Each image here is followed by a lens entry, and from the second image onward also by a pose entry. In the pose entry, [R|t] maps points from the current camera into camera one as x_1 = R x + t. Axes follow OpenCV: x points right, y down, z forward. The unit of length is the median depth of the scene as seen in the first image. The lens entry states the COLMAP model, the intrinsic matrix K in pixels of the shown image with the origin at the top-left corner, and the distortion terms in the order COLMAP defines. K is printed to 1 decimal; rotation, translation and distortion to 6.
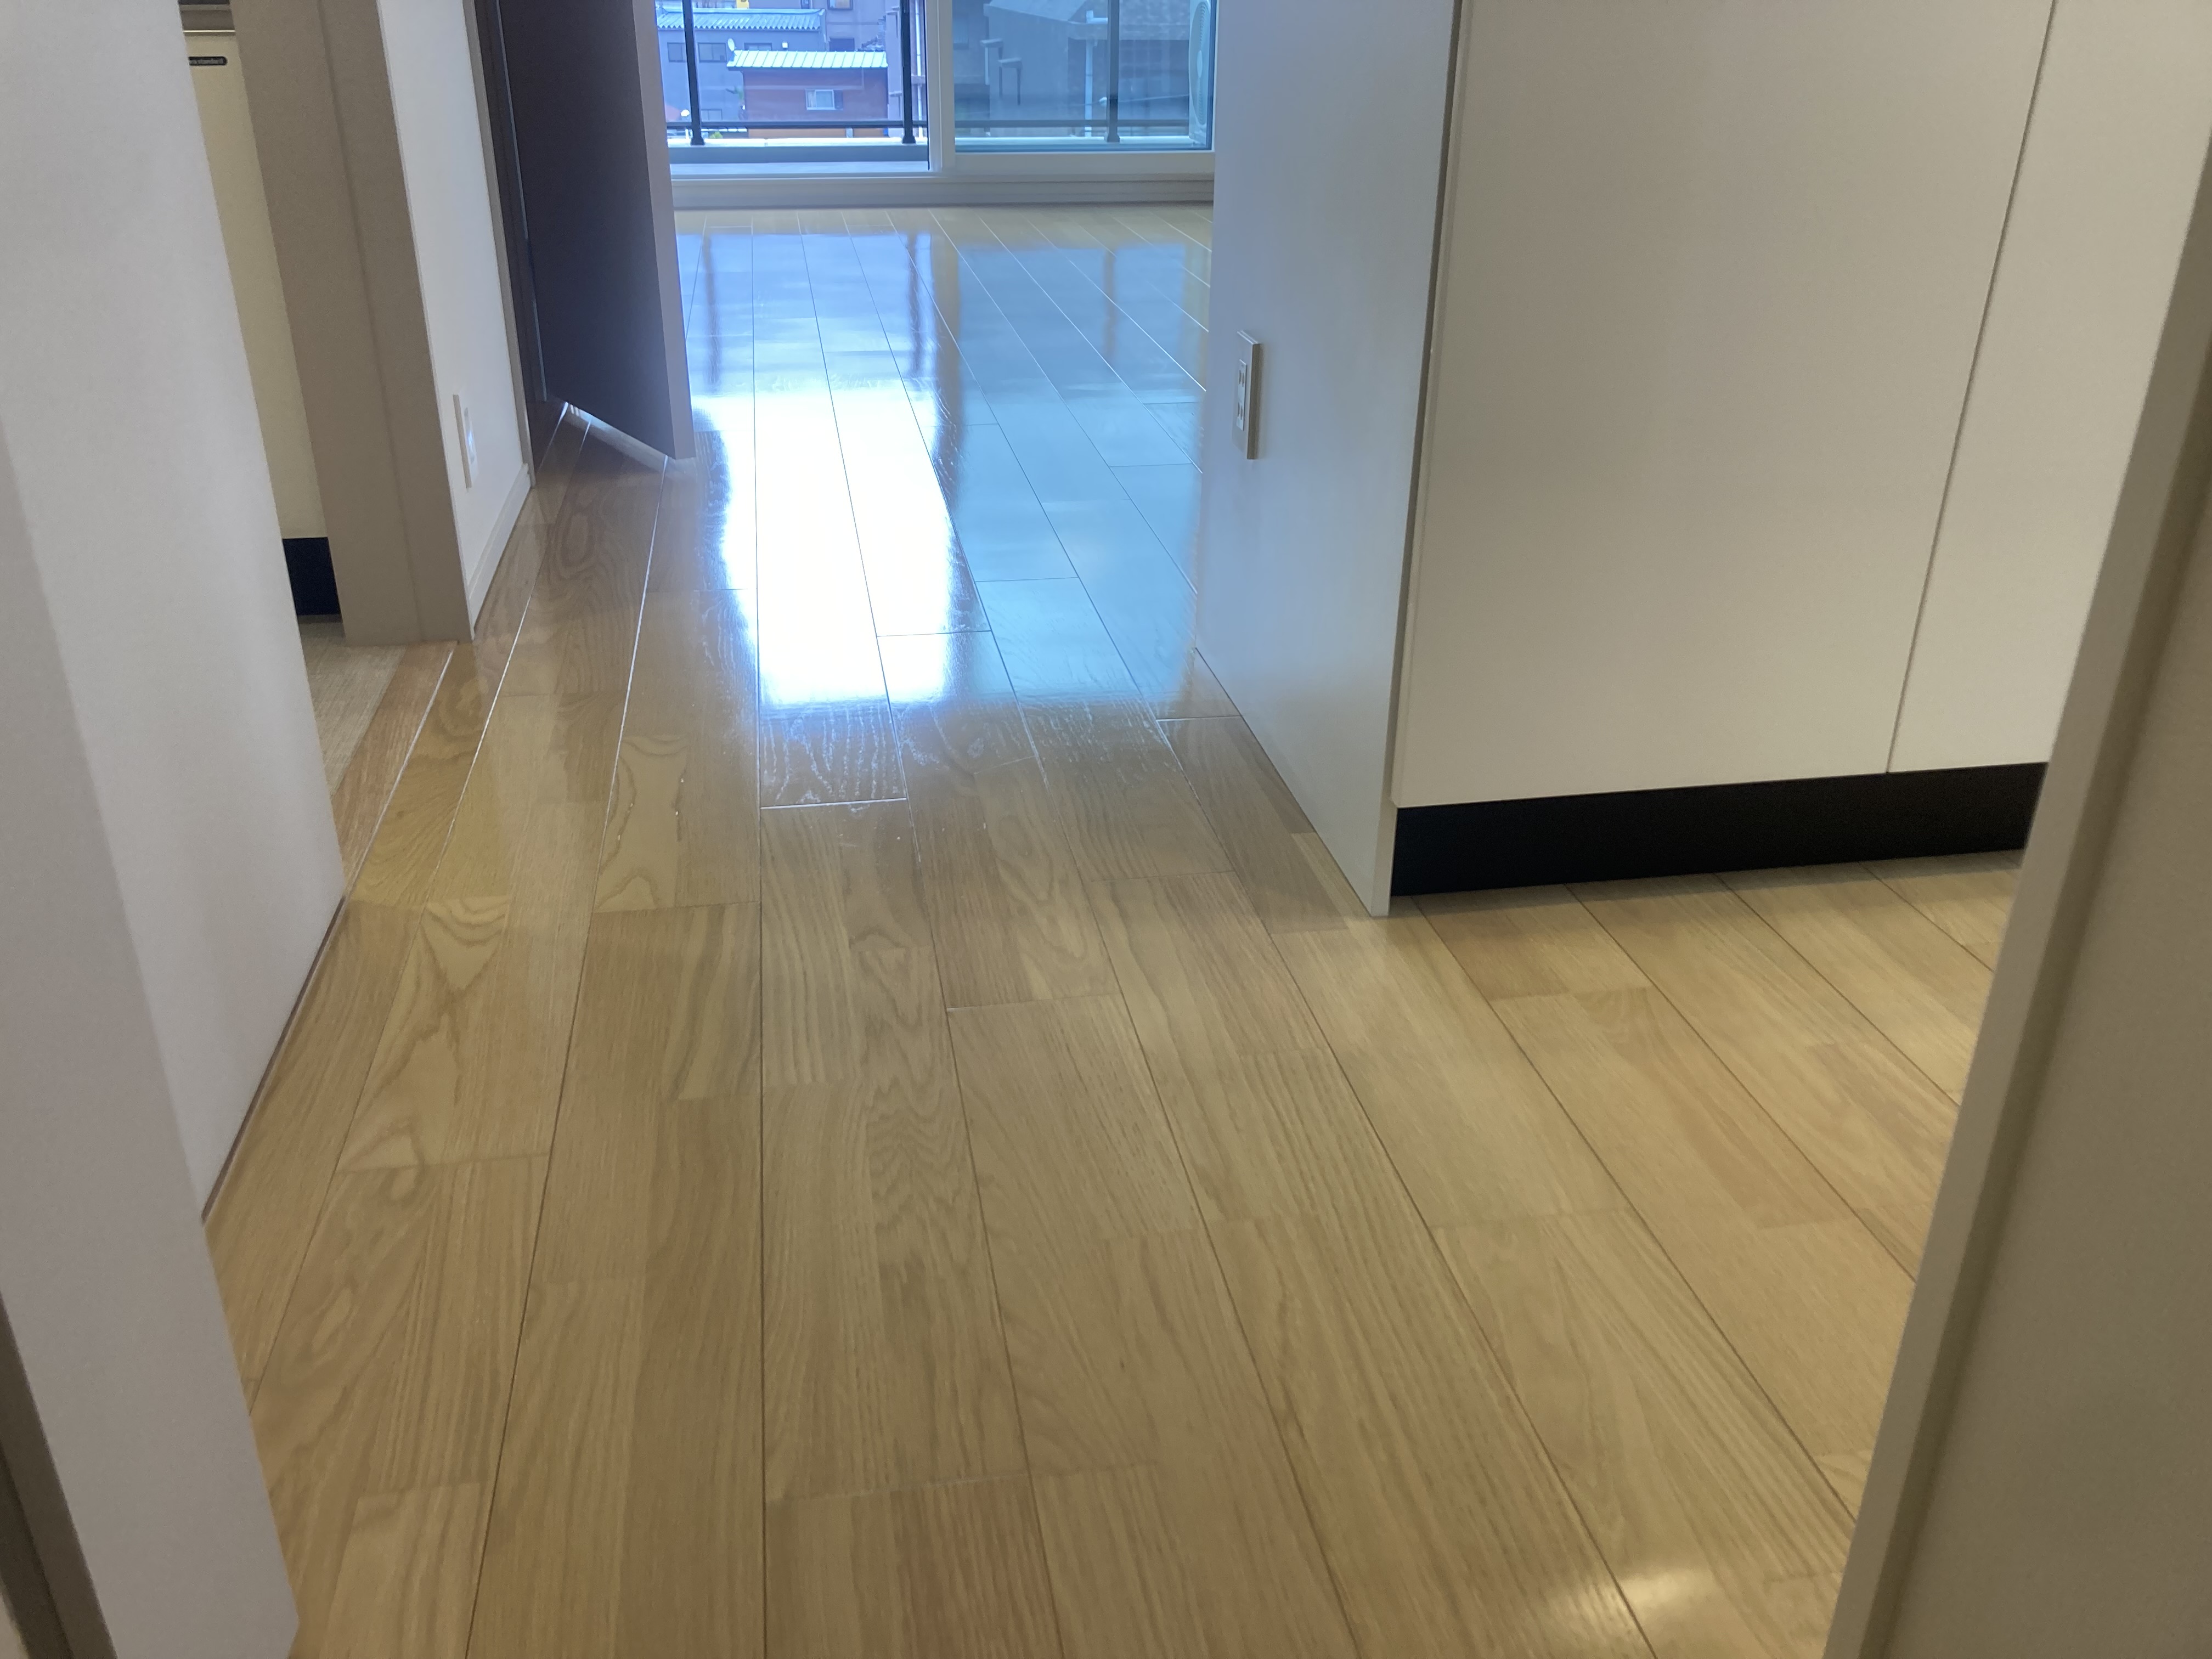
lens RADIAL K [[1781.0, 0, 1096.6], [0, 1781.0, 815.1], [0, 0, 1]] dist [0.026307, -0.036266]
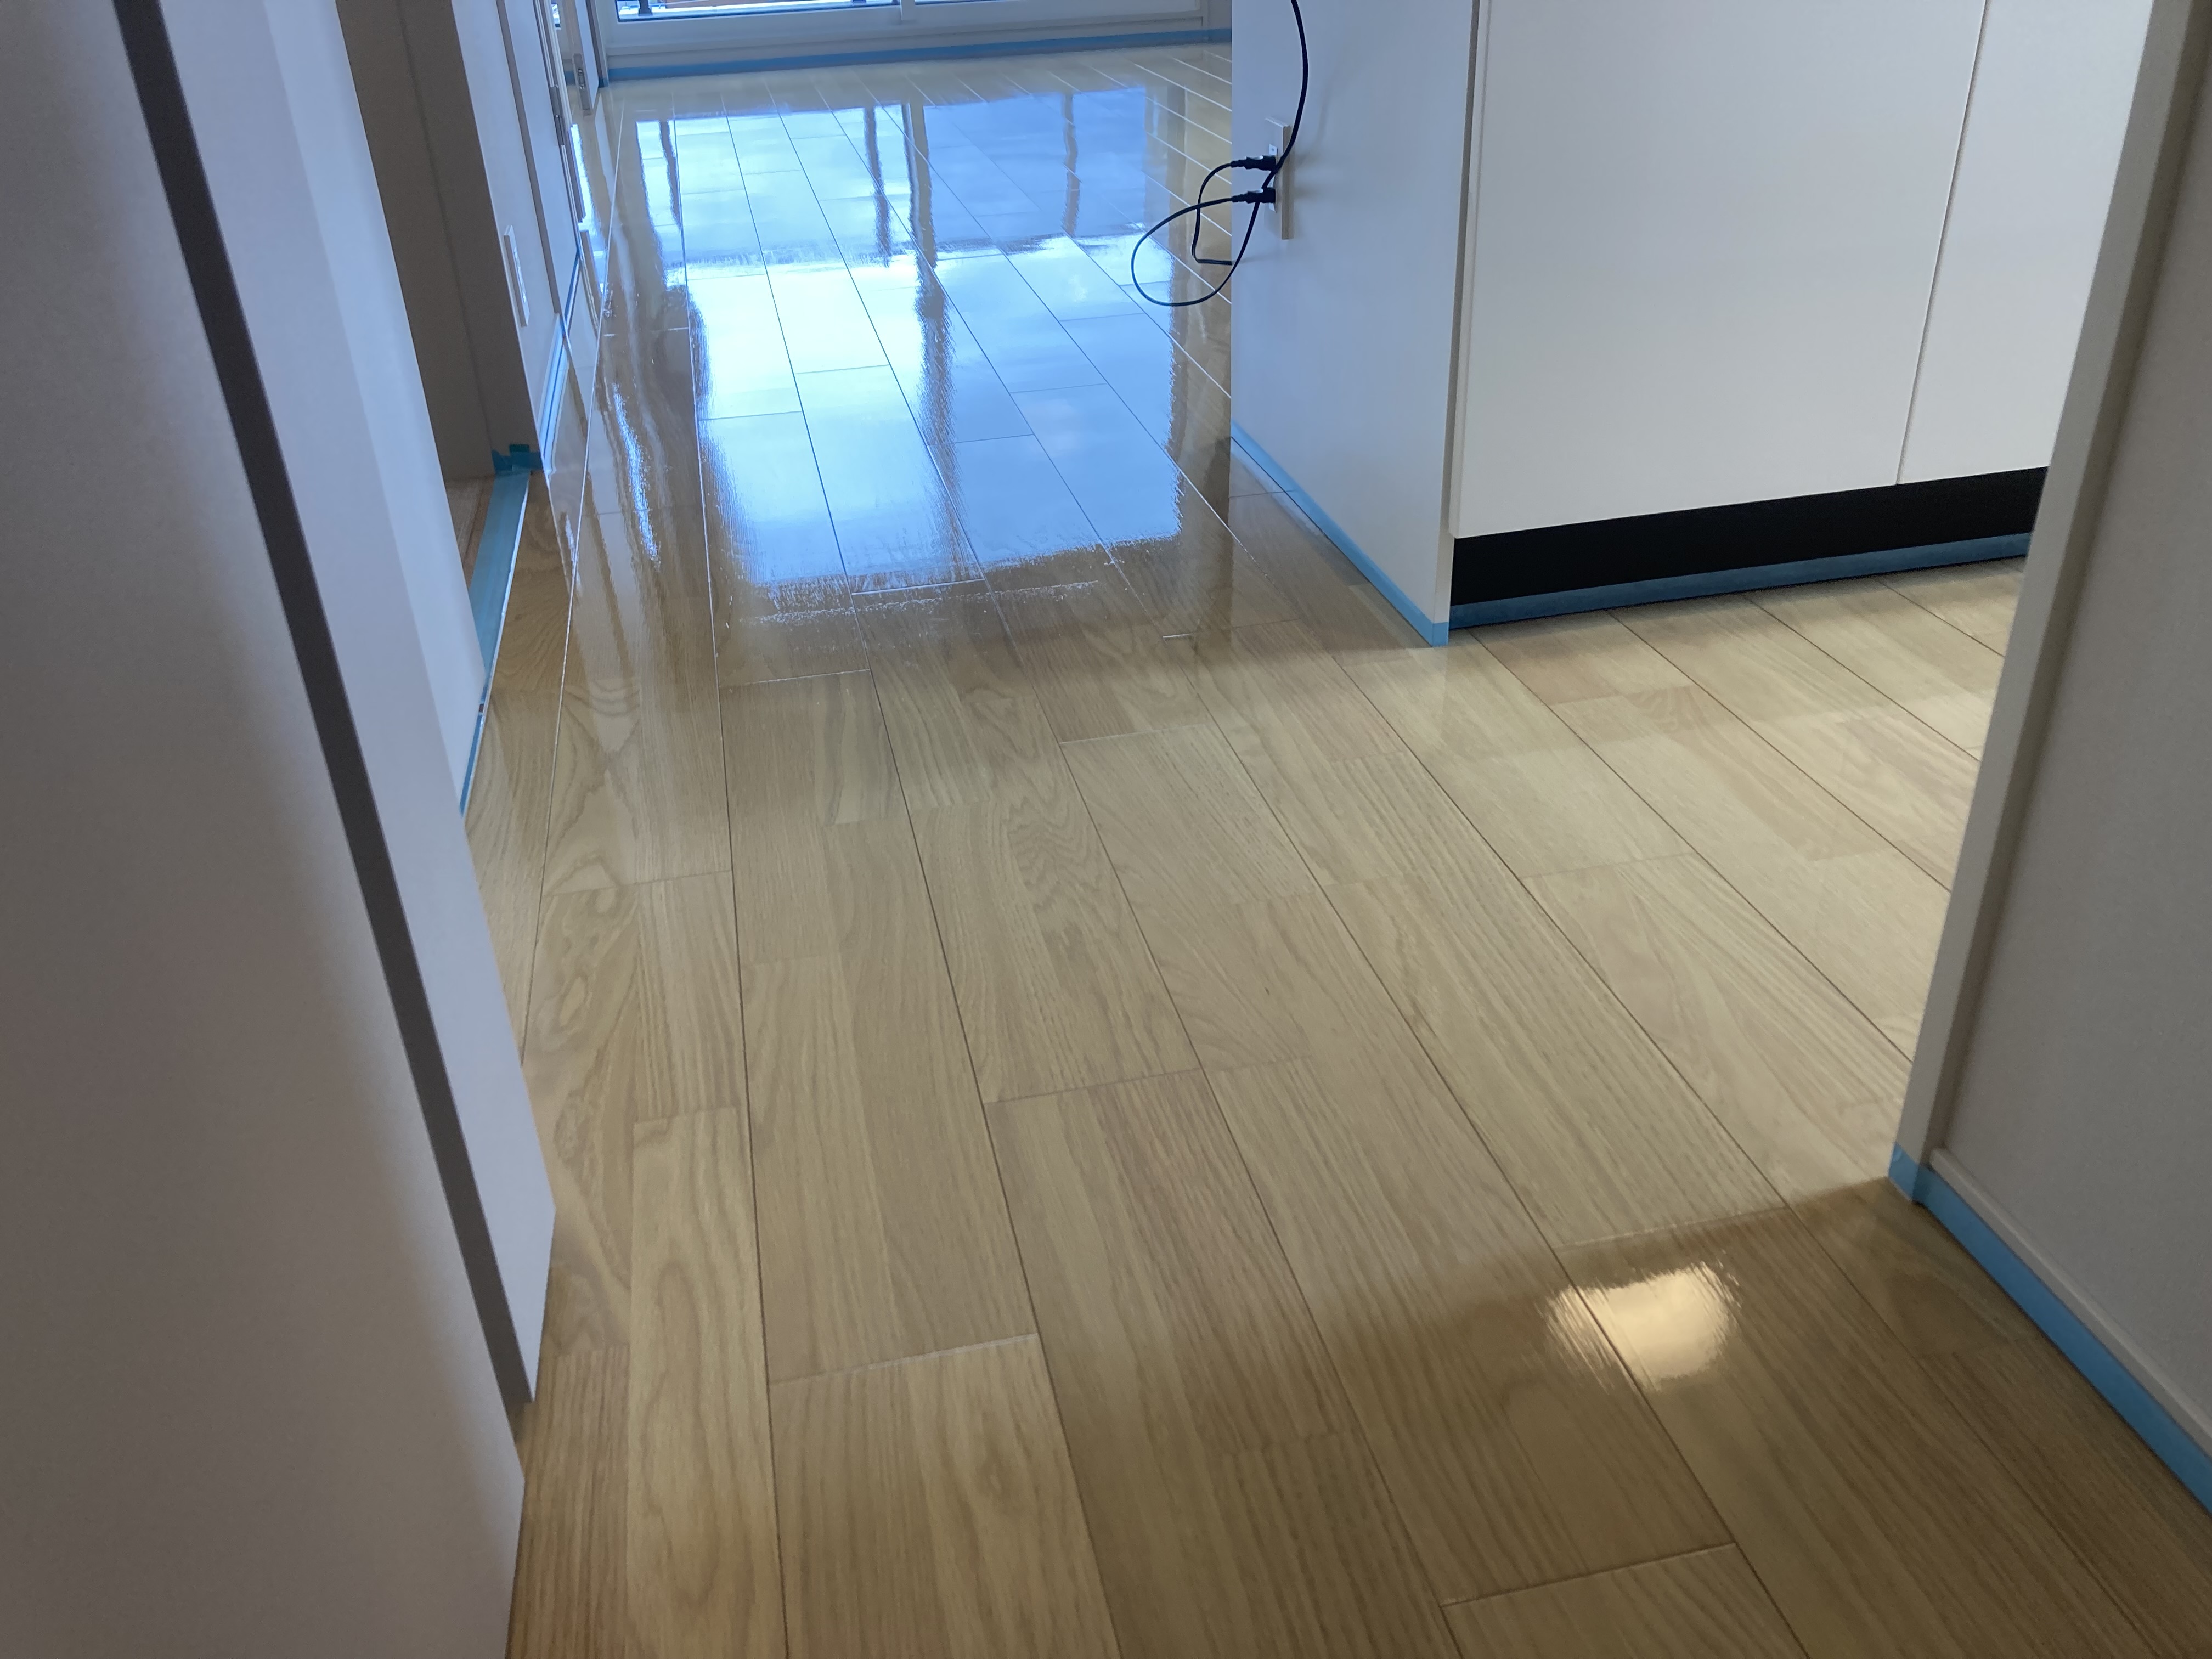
lens RADIAL K [[1781.0, 0, 1096.8], [0, 1781.0, 840.7], [0, 0, 1]] dist [0.026307, -0.036266]
pose [[0.997973, -0.062786, 0.010357, -0.090009], [0.061809, 0.995122, 0.076892, 0.102287], [-0.015134, -0.076096, 0.996986, -0.120121]]
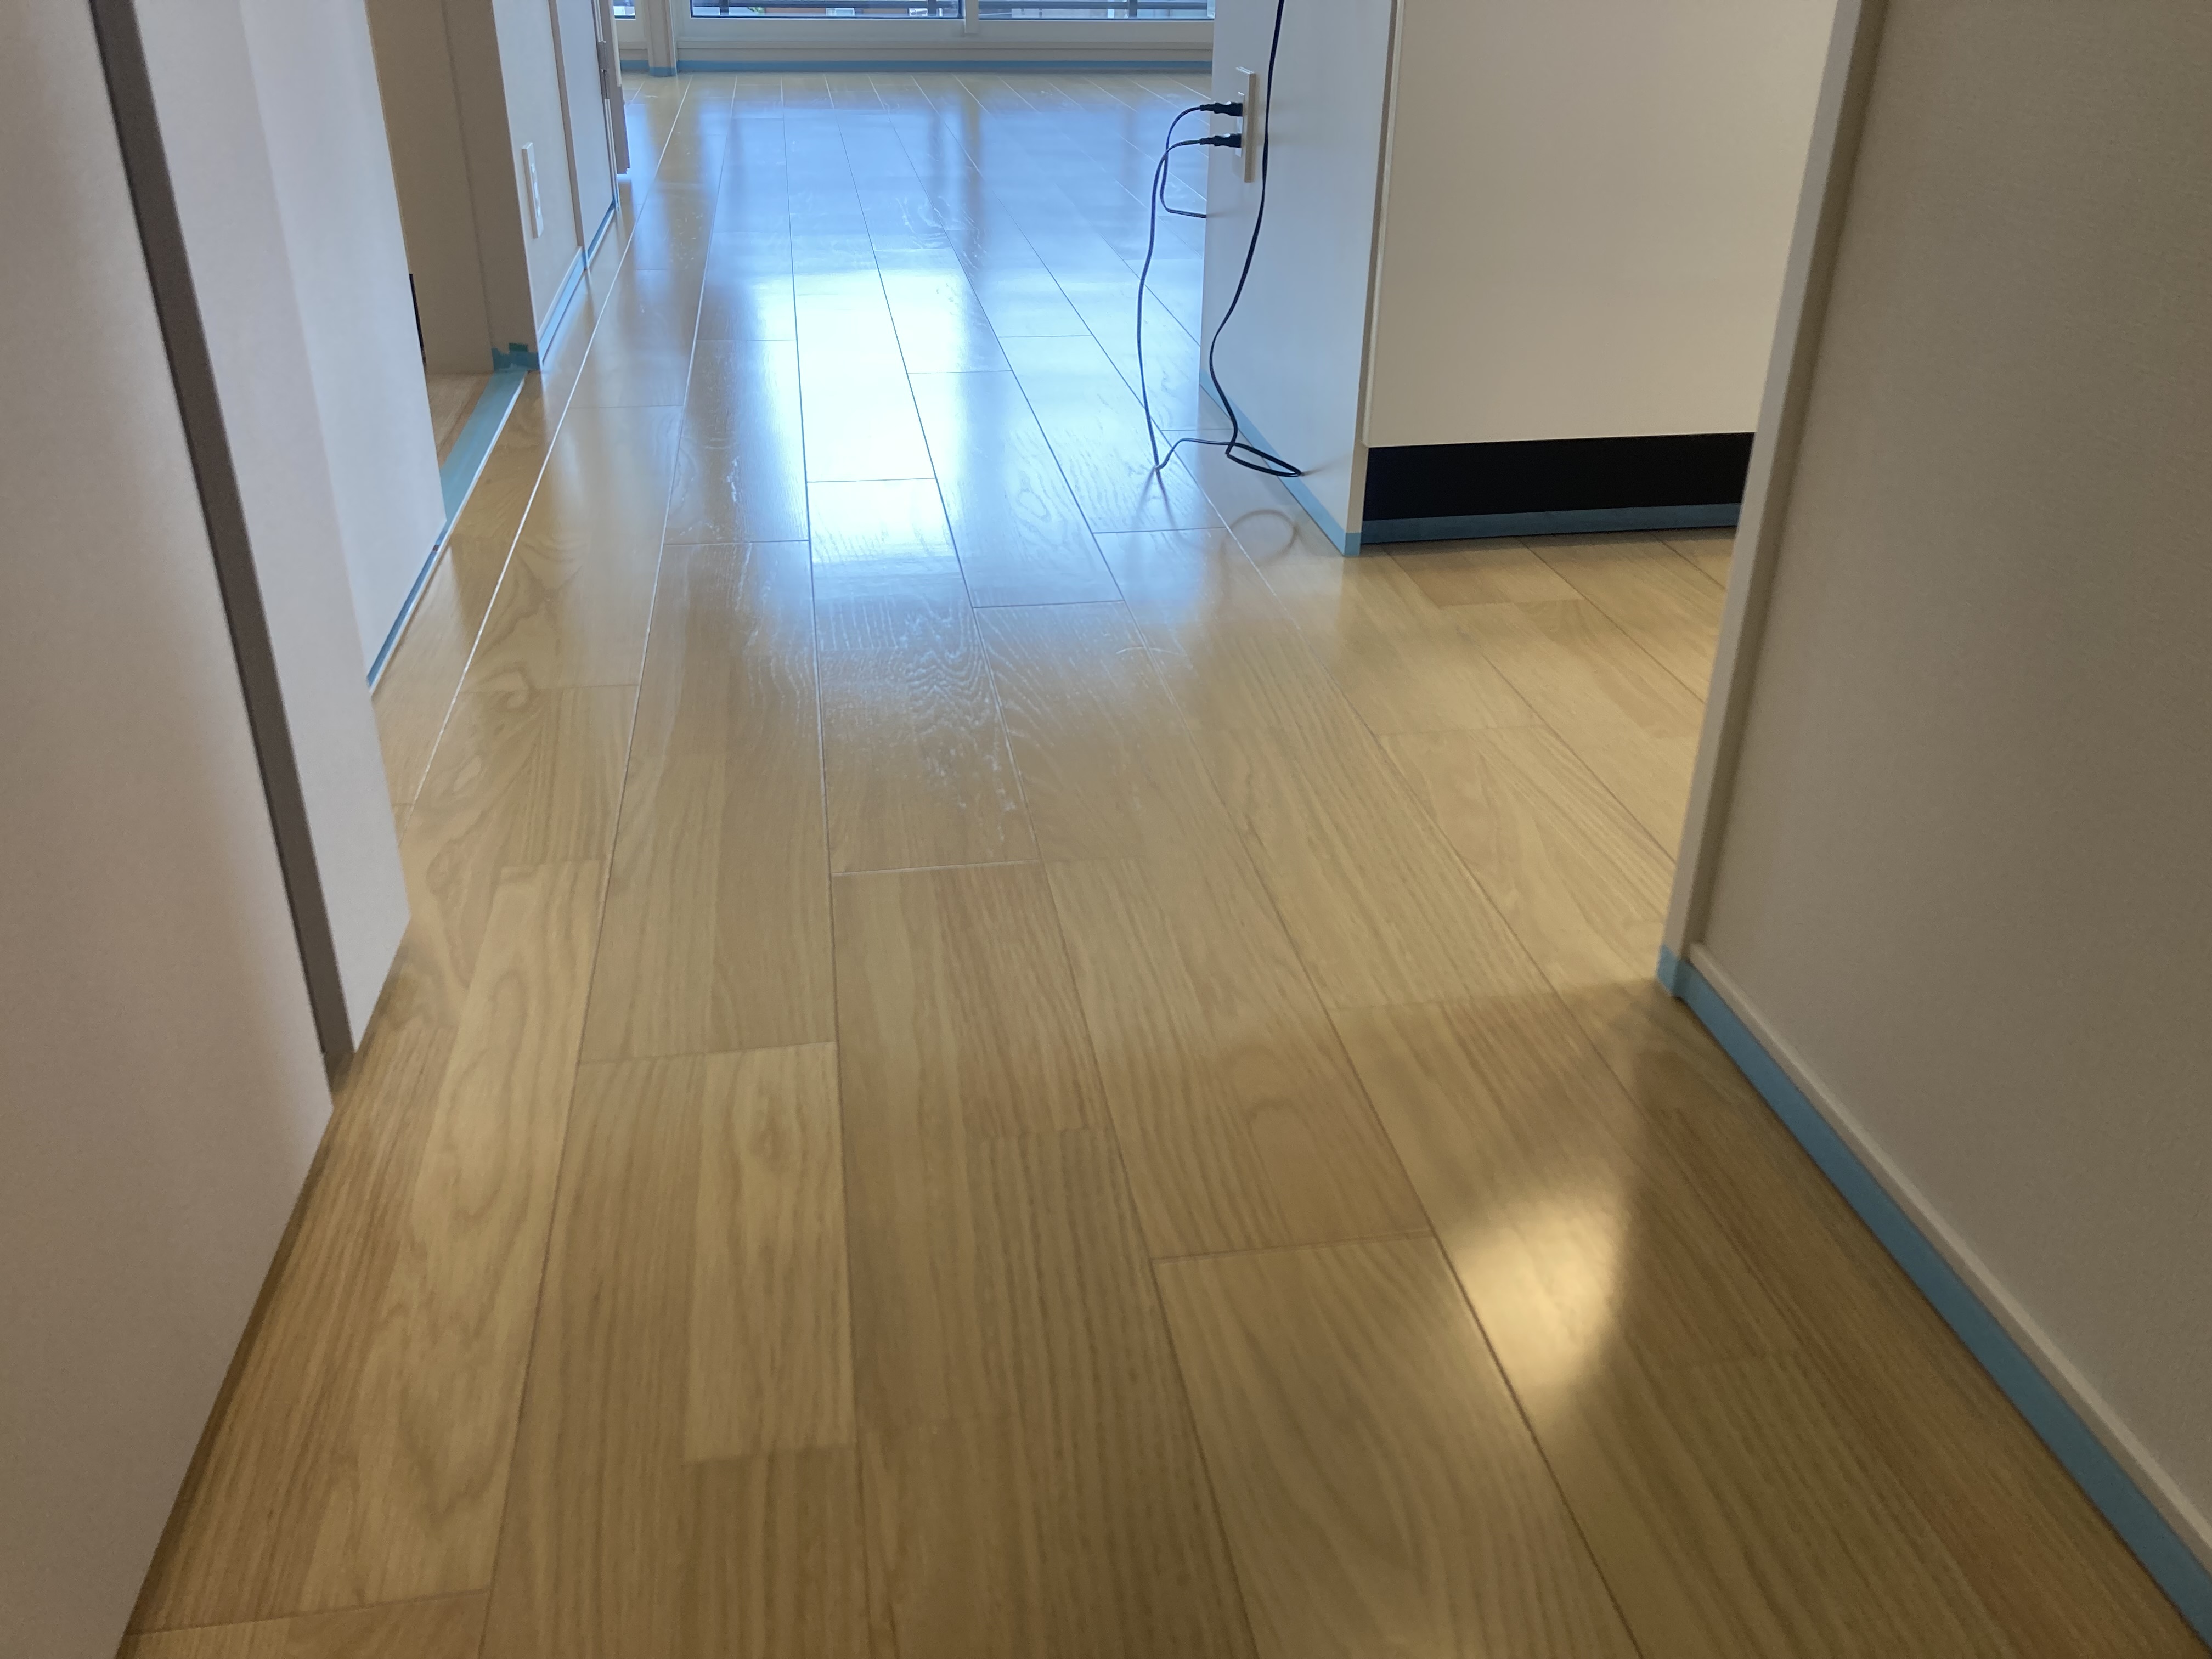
lens RADIAL K [[1781.0, 0, 1116.7], [0, 1781.0, 821.1], [0, 0, 1]] dist [0.026307, -0.036266]
pose [[0.999983, 0.005774, -0.000482, 0.012909], [-0.005751, 0.999229, 0.038839, 0.239925], [0.000706, -0.038835, 0.999245, -0.194433]]
